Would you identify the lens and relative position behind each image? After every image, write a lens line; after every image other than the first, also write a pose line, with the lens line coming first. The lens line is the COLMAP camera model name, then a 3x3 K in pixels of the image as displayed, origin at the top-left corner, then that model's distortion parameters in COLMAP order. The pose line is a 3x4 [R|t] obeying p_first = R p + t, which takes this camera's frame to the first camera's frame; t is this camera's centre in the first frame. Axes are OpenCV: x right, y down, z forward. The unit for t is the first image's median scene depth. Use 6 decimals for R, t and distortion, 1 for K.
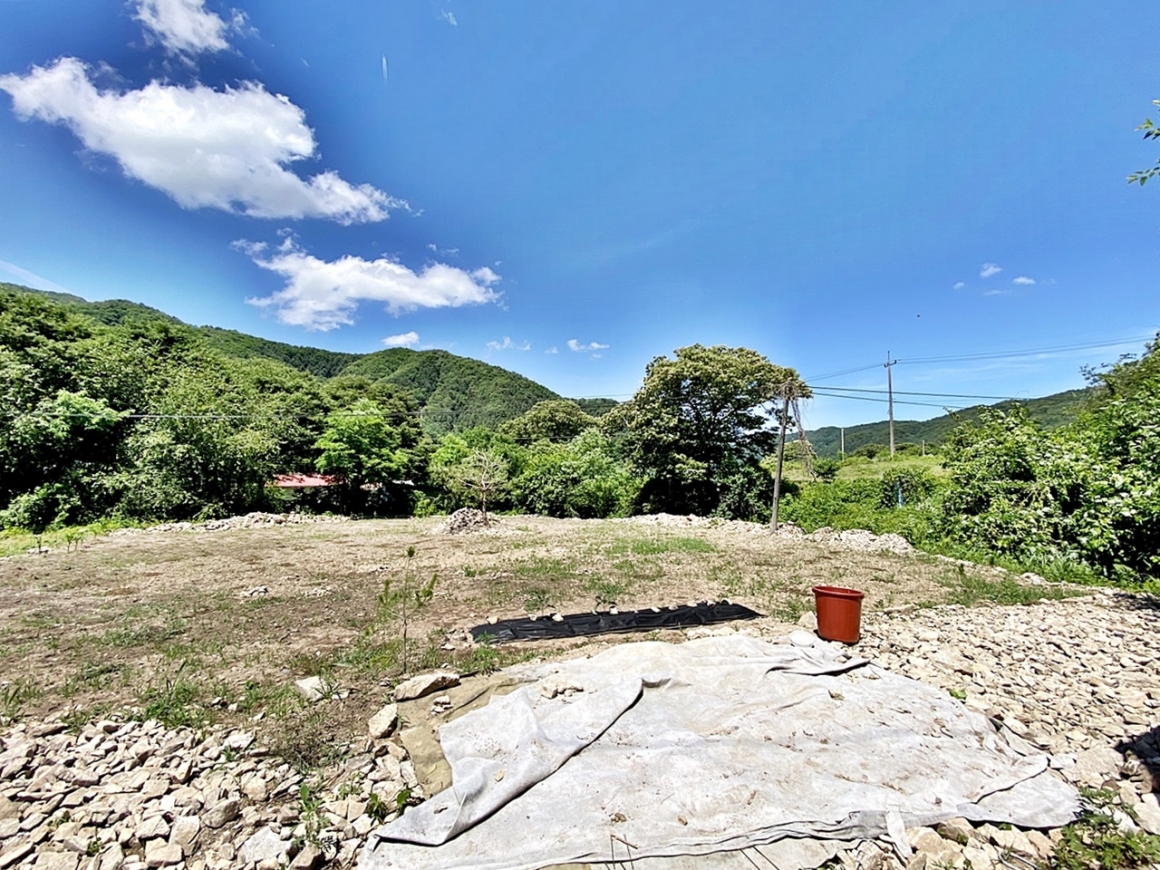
lens RADIAL K [[484.5, 0, 587.5], [0, 484.5, 438.6], [0, 0, 1]] dist [-0.023219, -0.003461]
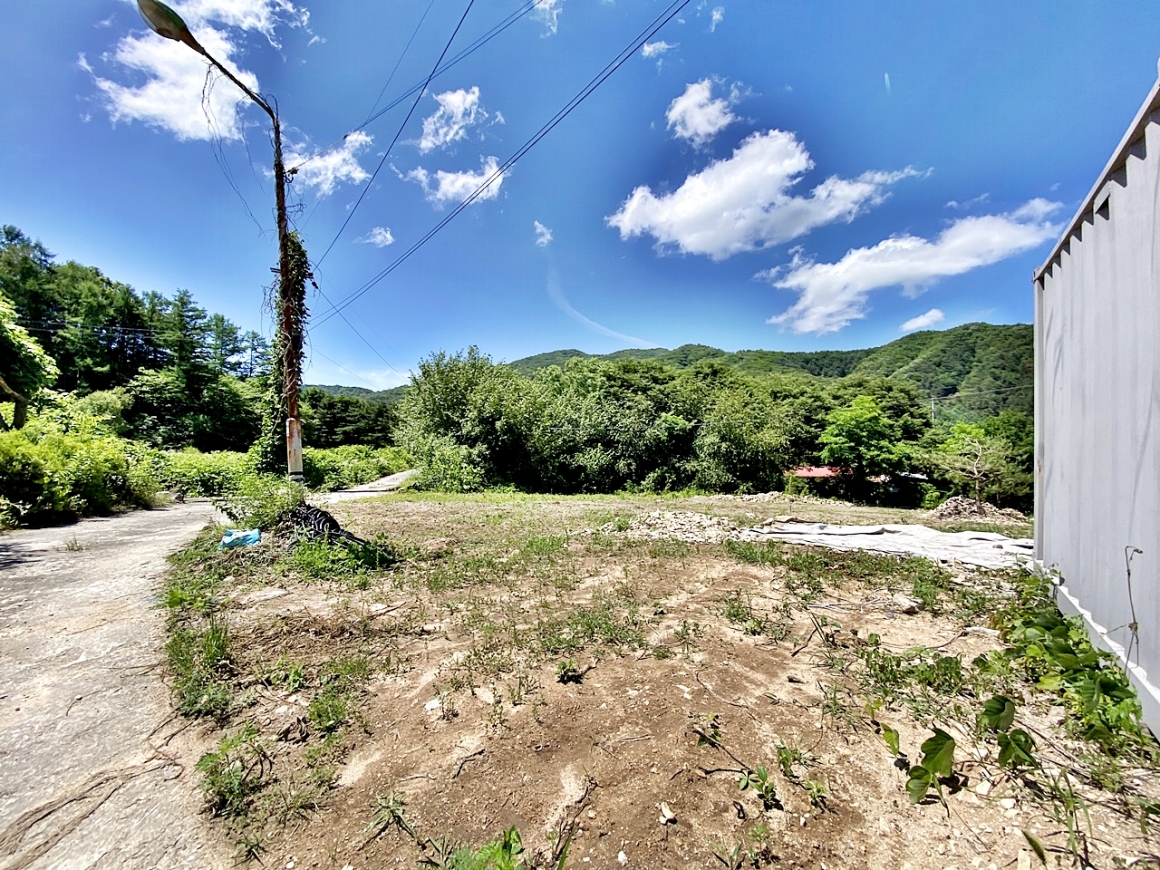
lens RADIAL K [[463.6, 0, 571.0], [0, 463.6, 427.7], [0, 0, 1]] dist [-0.000835, -0.012125]
pose [[0.507830, -0.059919, -0.859371, 0.102475], [0.044787, 0.998065, -0.043123, 0.005146], [0.860292, -0.016590, 0.509531, -0.102678]]
